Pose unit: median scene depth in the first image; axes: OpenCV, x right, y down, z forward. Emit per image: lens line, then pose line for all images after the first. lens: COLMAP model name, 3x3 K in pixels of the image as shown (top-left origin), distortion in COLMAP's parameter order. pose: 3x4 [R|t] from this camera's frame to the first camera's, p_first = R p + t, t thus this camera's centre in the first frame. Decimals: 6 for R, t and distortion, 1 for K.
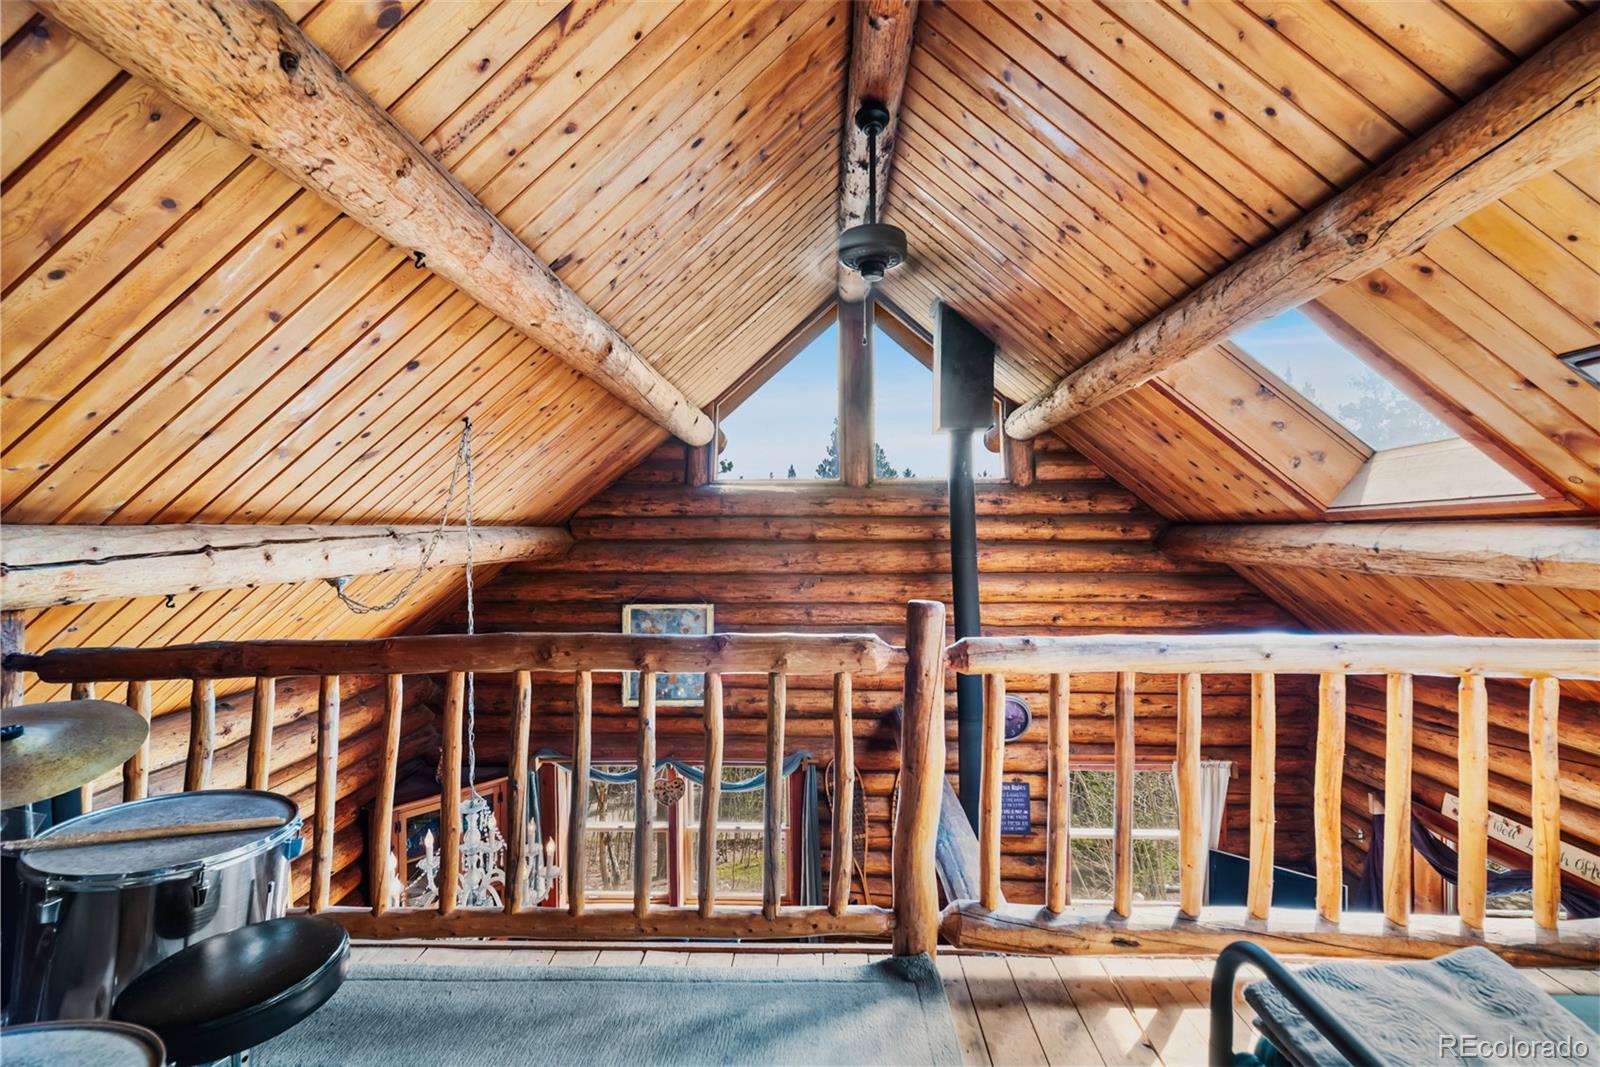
lens RADIAL K [[689.1, 0, 802.2], [0, 689.1, 535.8], [0, 0, 1]] dist [0.007953, 0.000587]
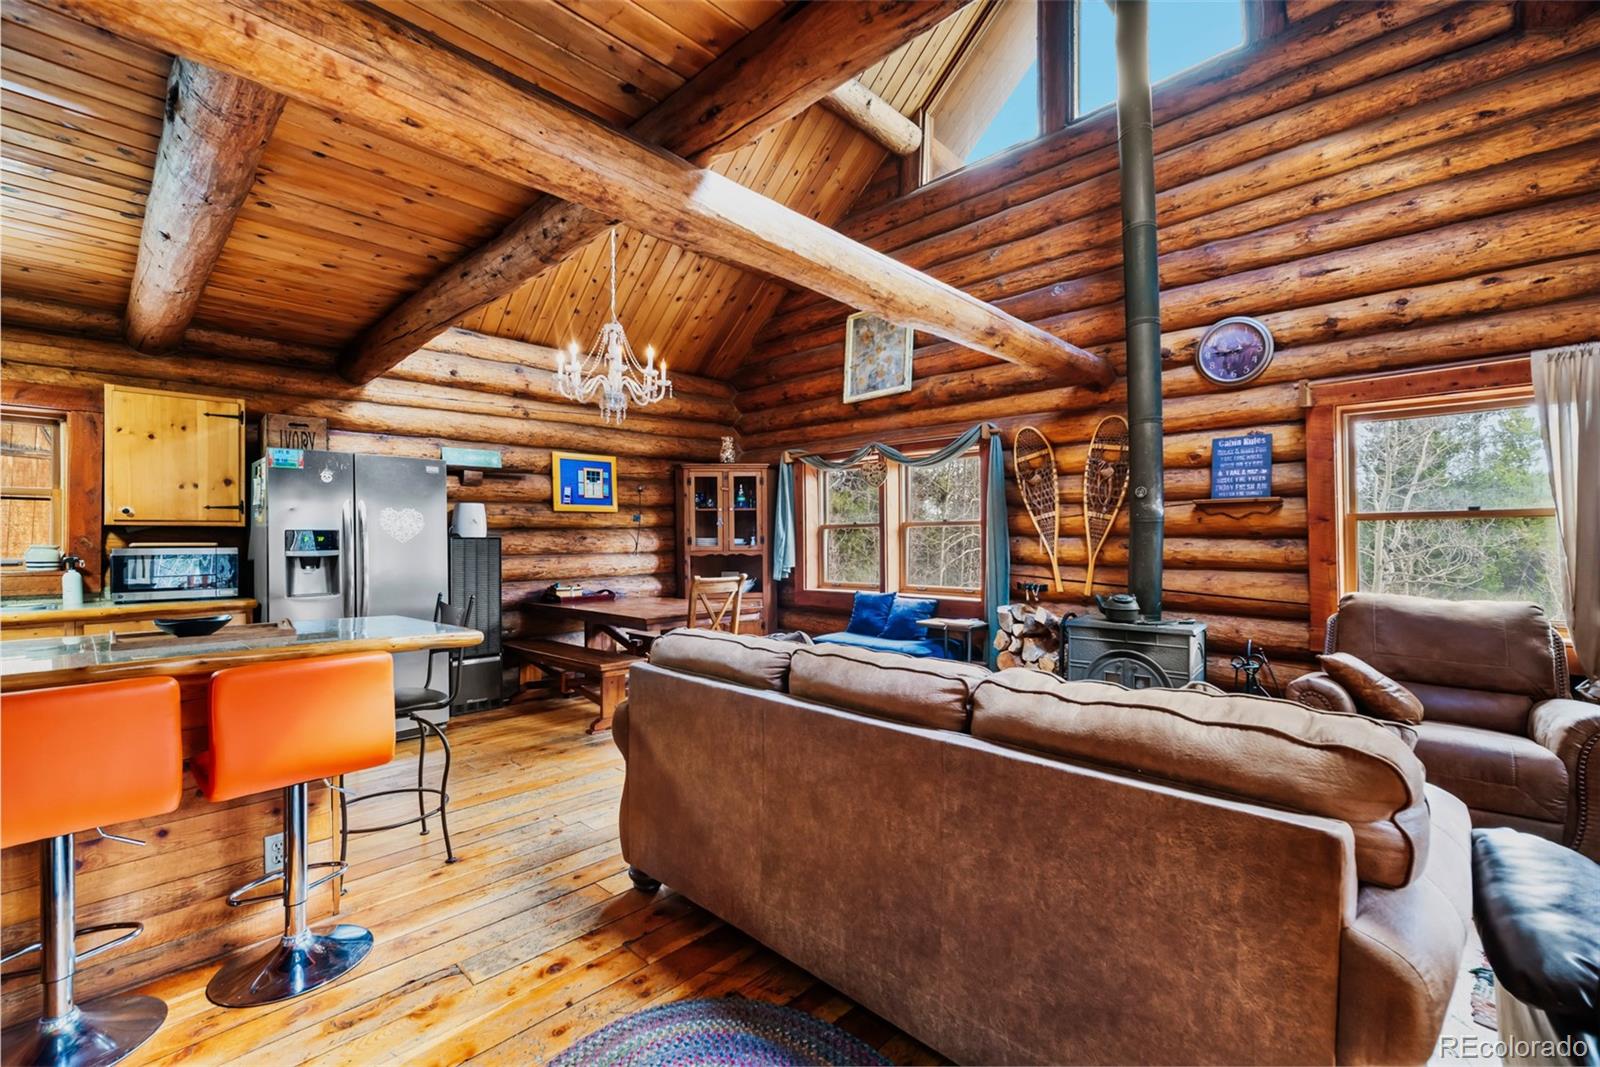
lens RADIAL K [[689.1, 0, 804.6], [0, 689.1, 536.6], [0, 0, 1]] dist [0.007953, 0.000587]
pose [[0.743373, -0.000997, -0.668876, 0.449508], [-0.010710, 0.999853, -0.013393, 0.480754], [0.668791, 0.017120, 0.743253, 0.114644]]
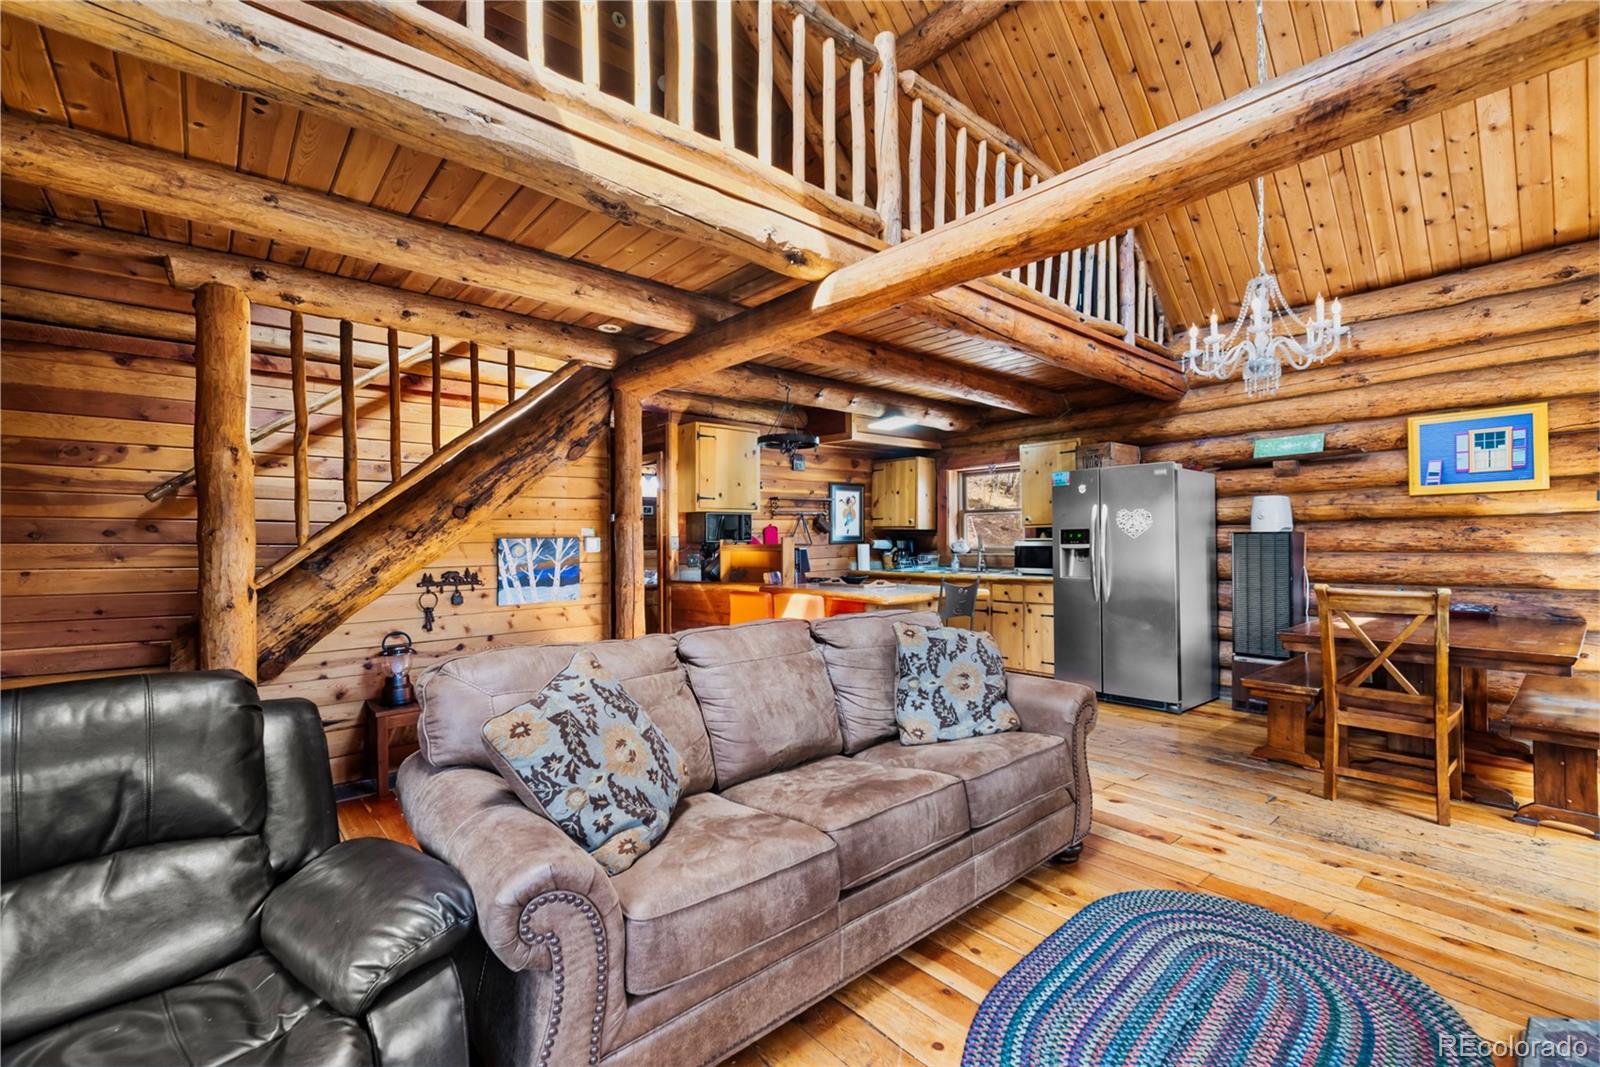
lens RADIAL K [[689.1, 0, 802.6], [0, 689.1, 536.0], [0, 0, 1]] dist [0.007953, 0.000587]
pose [[-0.729059, 0.007935, -0.684405, 0.539213], [0.002841, 0.999959, 0.008566, 0.469920], [0.684445, 0.004301, -0.729052, 0.761091]]
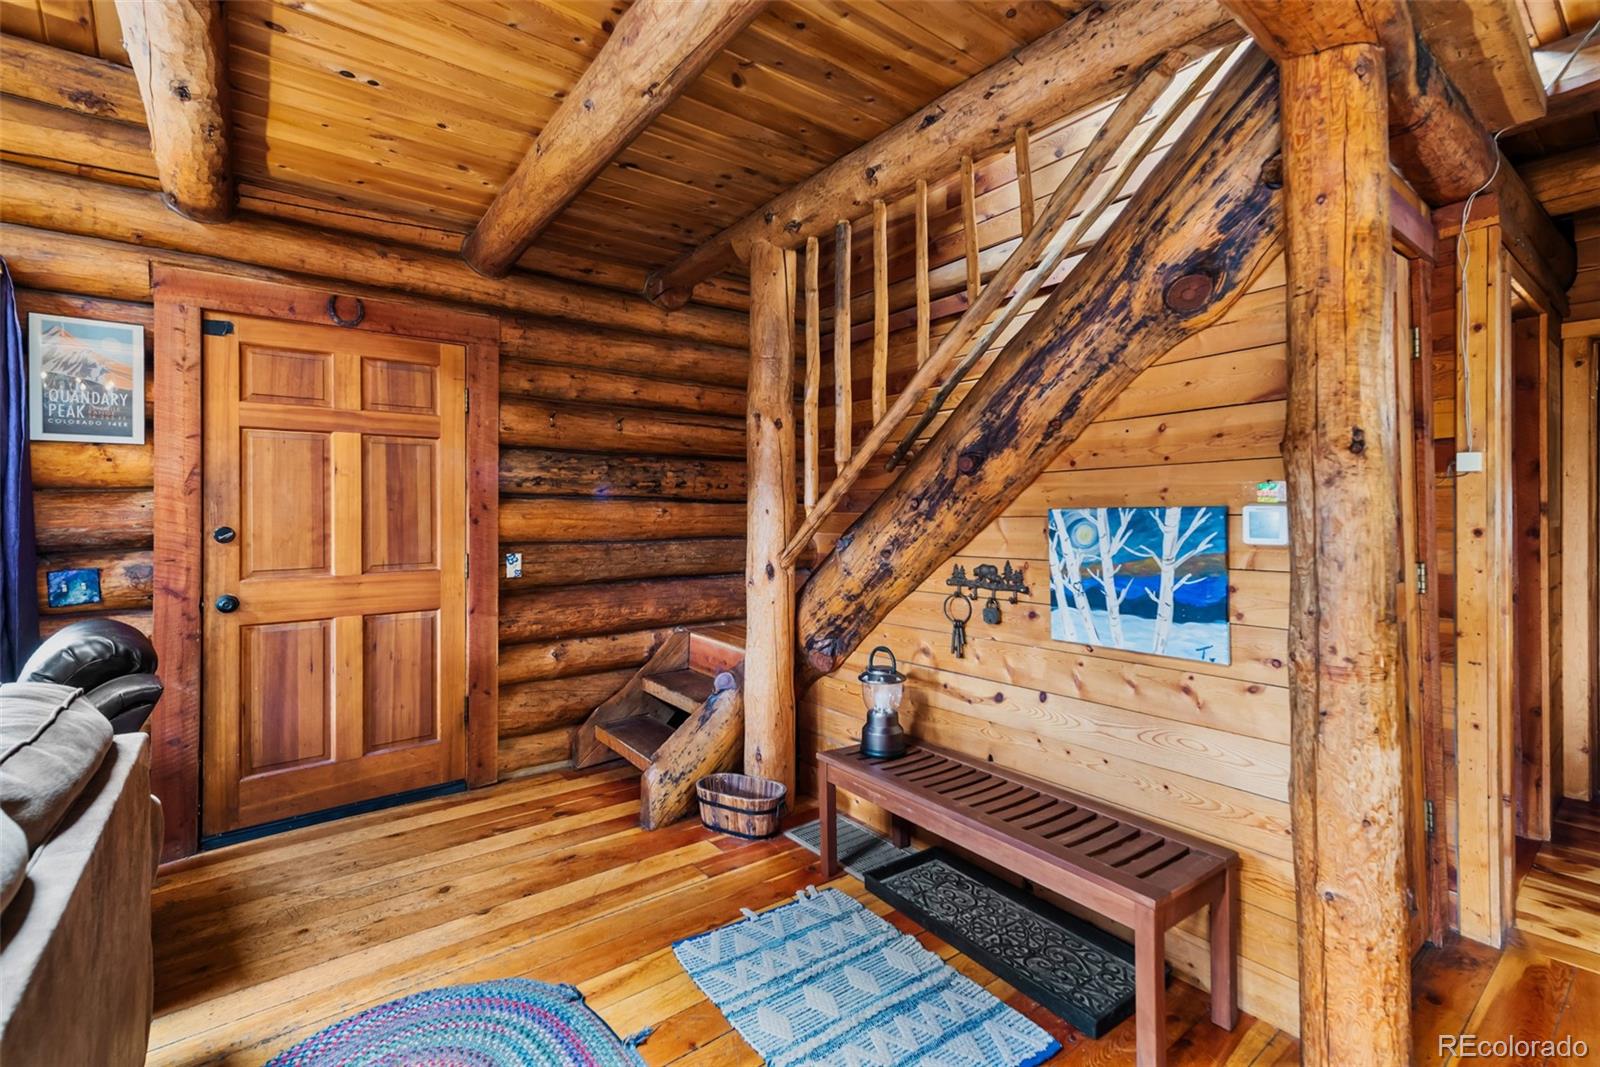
lens RADIAL K [[689.1, 0, 807.9], [0, 689.1, 505.5], [0, 0, 1]] dist [0.007953, 0.000587]
pose [[-0.648124, 0.017907, 0.761324, 0.047150], [0.022198, 0.999743, -0.004617, 0.475024], [-0.761211, 0.013907, -0.648355, 0.332964]]
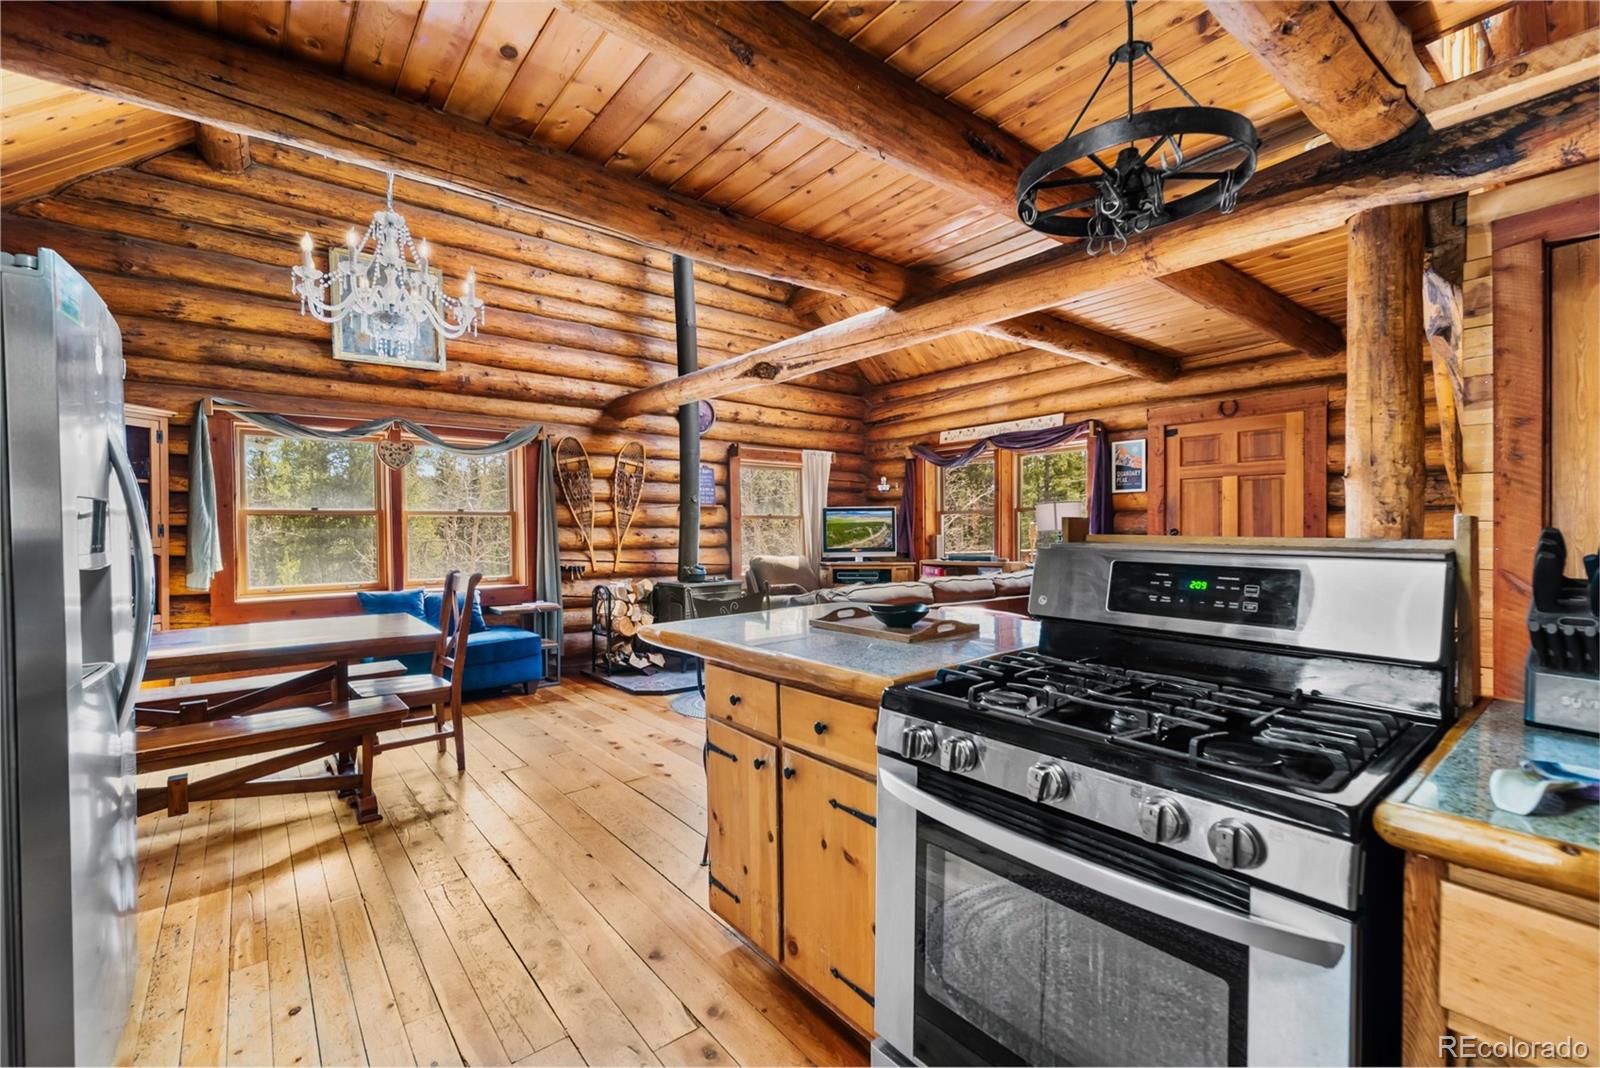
lens RADIAL K [[689.1, 0, 802.3], [0, 689.1, 536.3], [0, 0, 1]] dist [0.007953, 0.000587]
pose [[0.754627, -0.006441, 0.656123, -0.391027], [0.010573, 0.999941, -0.002344, 0.486855], [-0.656069, 0.008706, 0.754650, -0.080235]]
